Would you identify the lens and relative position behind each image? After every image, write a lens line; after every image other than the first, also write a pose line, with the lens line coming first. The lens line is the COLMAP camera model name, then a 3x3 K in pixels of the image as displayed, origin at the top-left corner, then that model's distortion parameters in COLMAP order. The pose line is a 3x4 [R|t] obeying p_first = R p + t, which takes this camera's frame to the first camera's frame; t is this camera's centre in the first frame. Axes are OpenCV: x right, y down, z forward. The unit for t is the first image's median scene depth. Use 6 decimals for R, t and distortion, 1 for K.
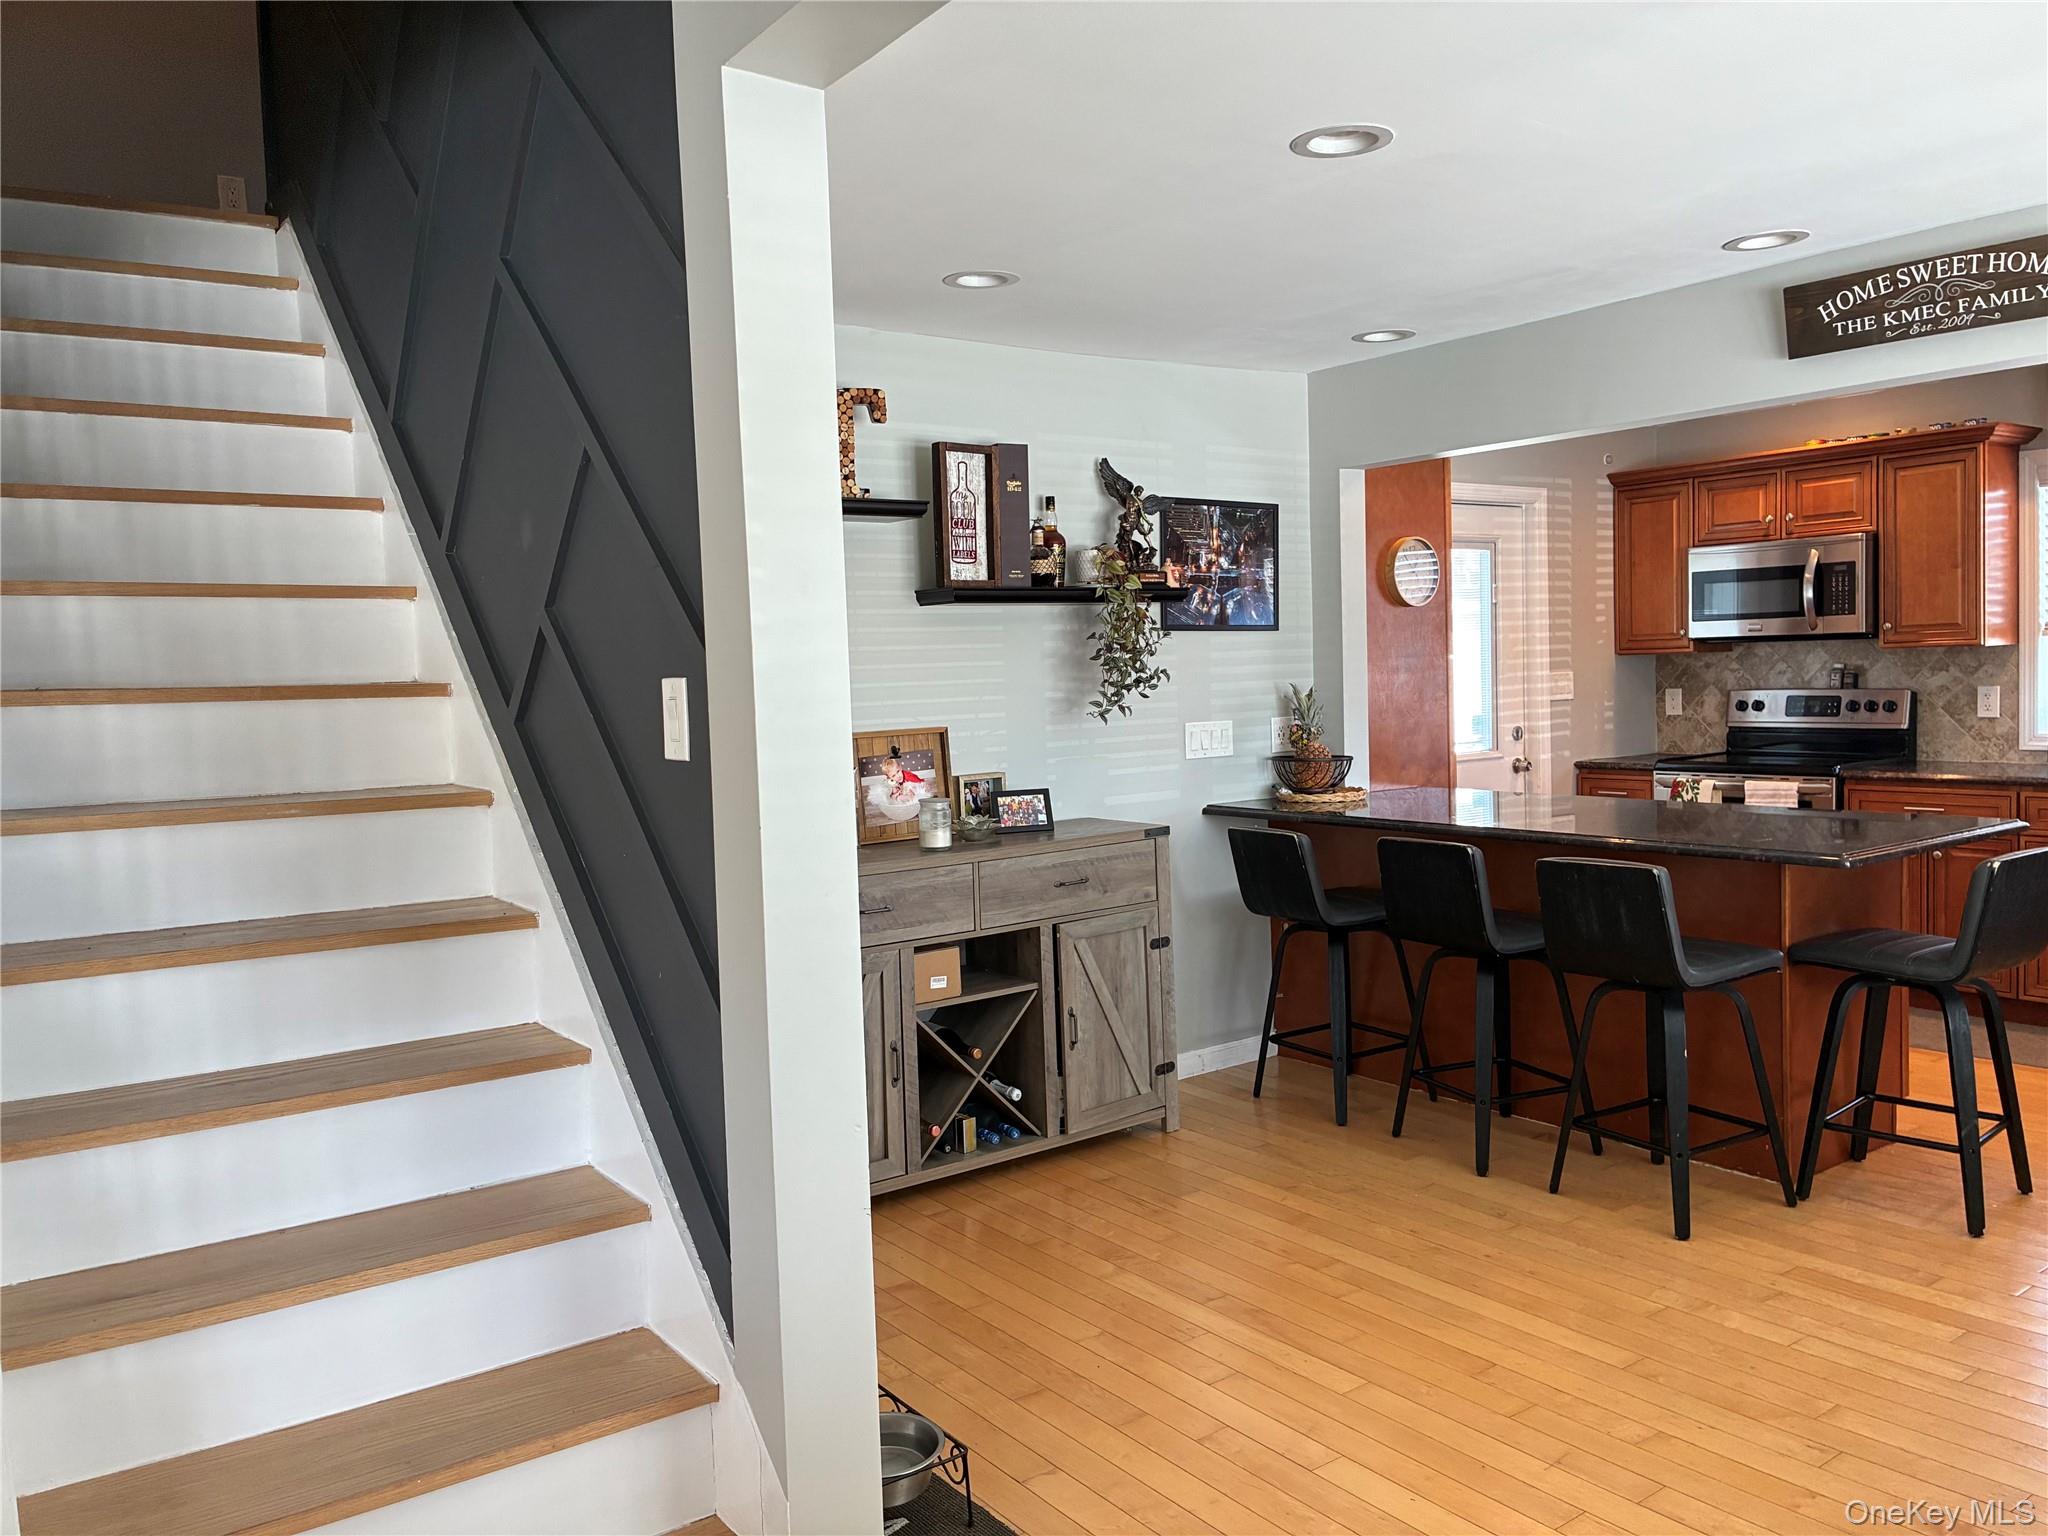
lens RADIAL K [[1555.2, 0, 1009.3], [0, 1555.2, 756.1], [0, 0, 1]] dist [0.062333, -0.079320]
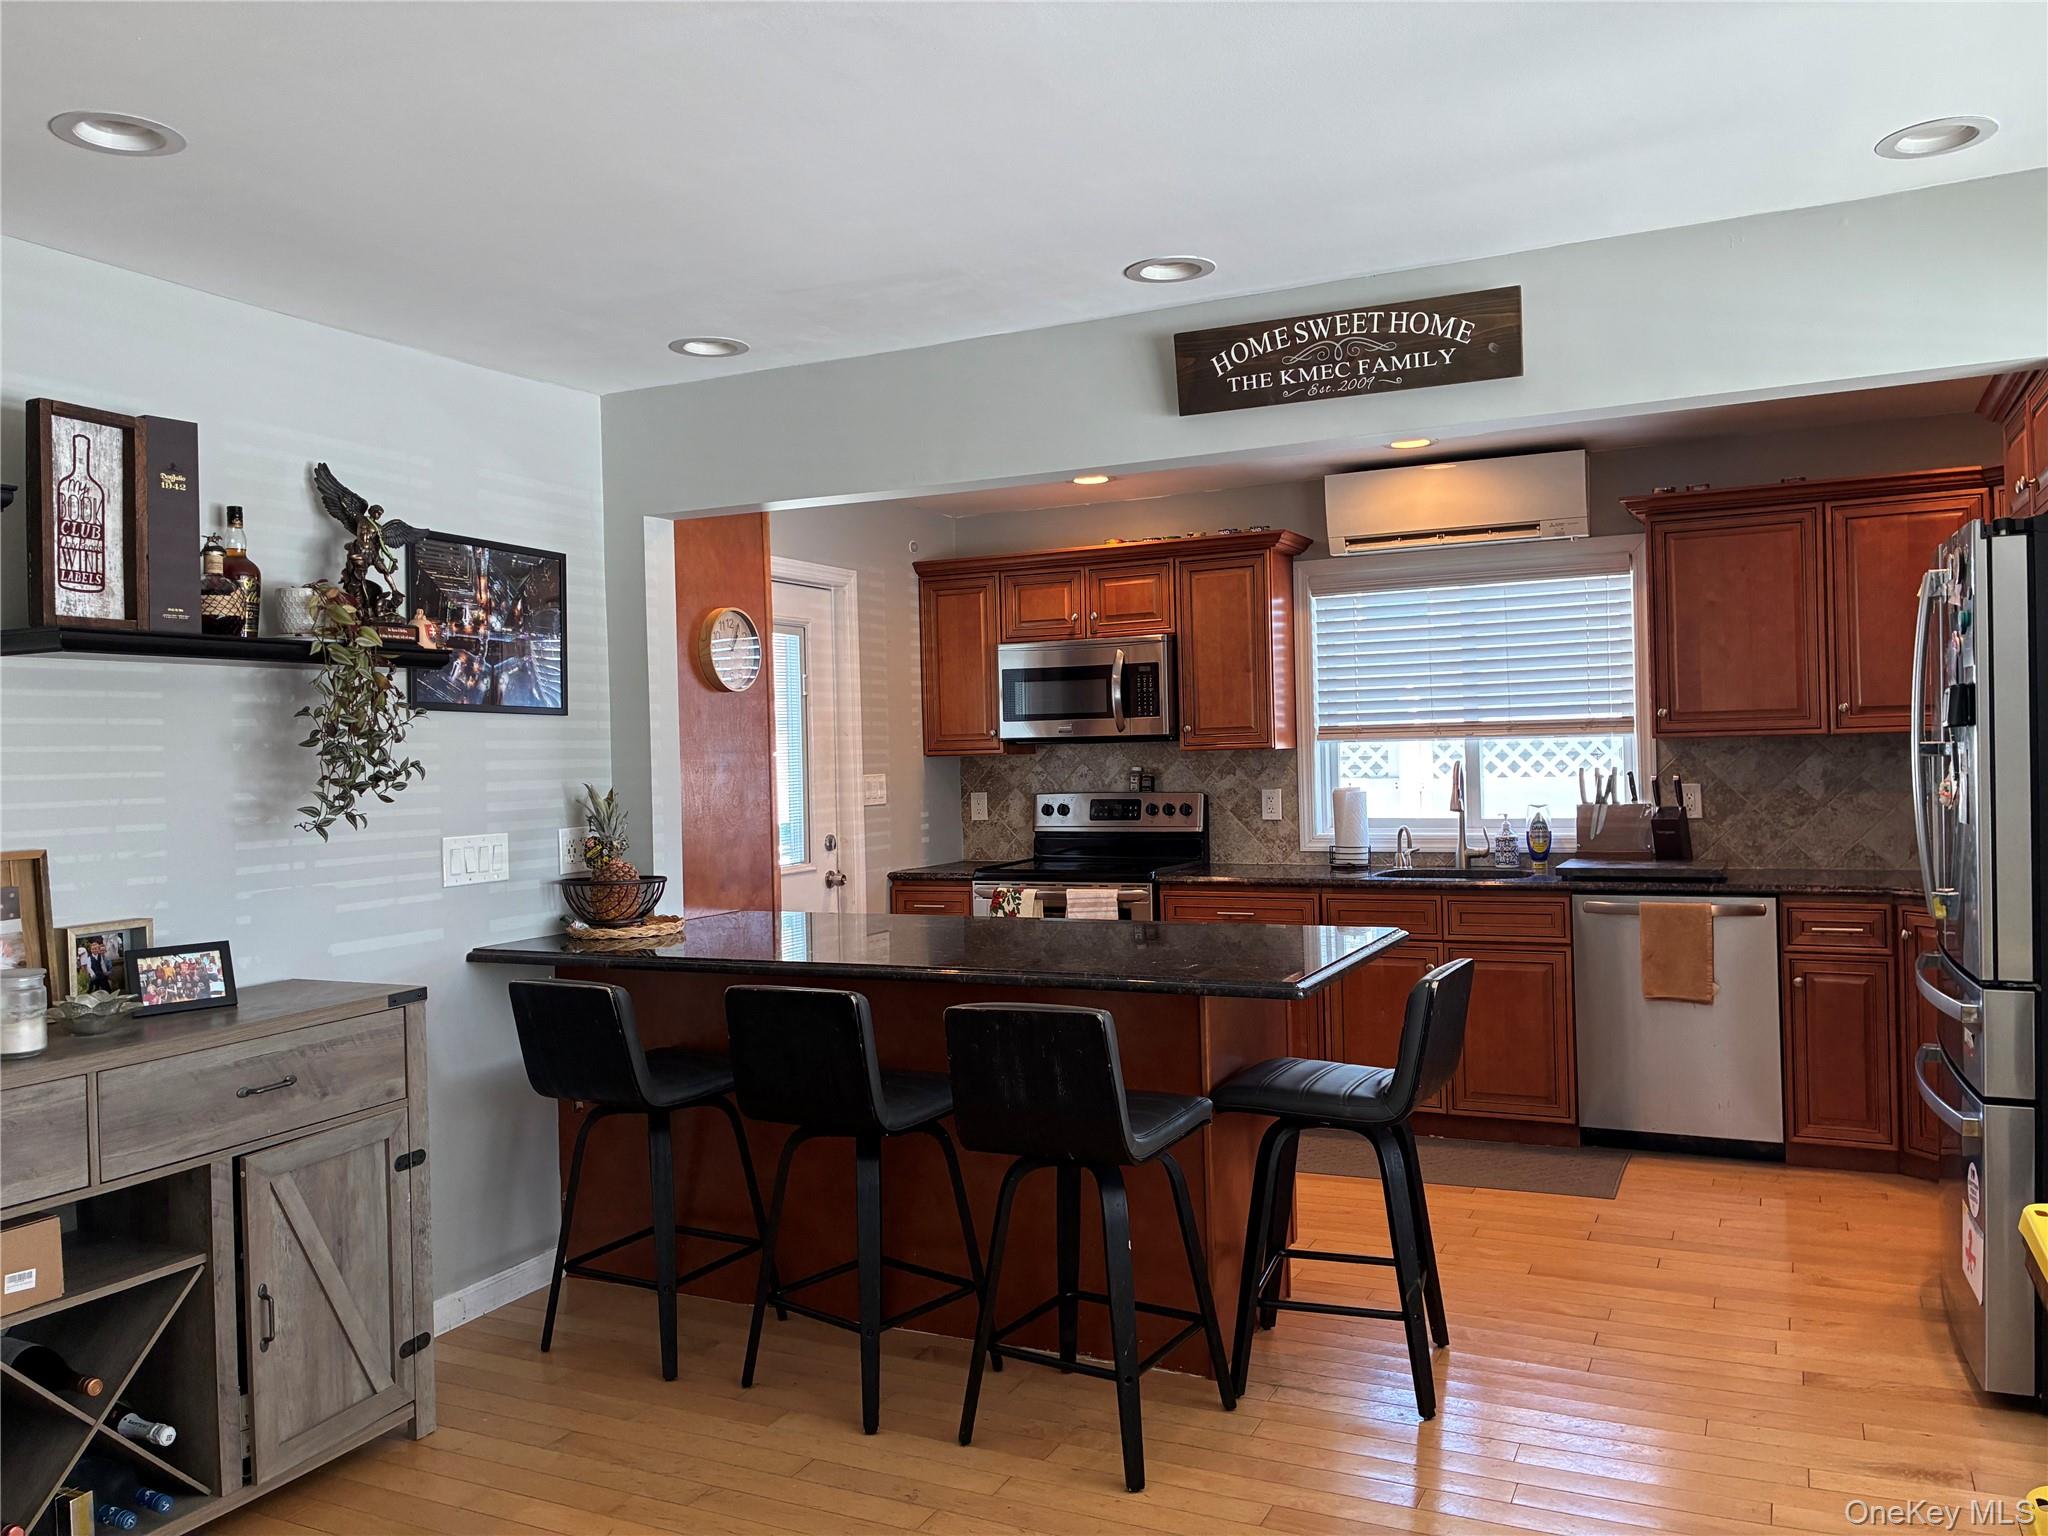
lens RADIAL K [[1555.2, 0, 1032.1], [0, 1555.2, 754.2], [0, 0, 1]] dist [0.062333, -0.079320]
pose [[0.877664, 0.010195, 0.479169, 0.003882], [0.024173, 0.997560, -0.065501, -0.005942], [-0.478667, 0.069070, 0.875275, 0.241355]]
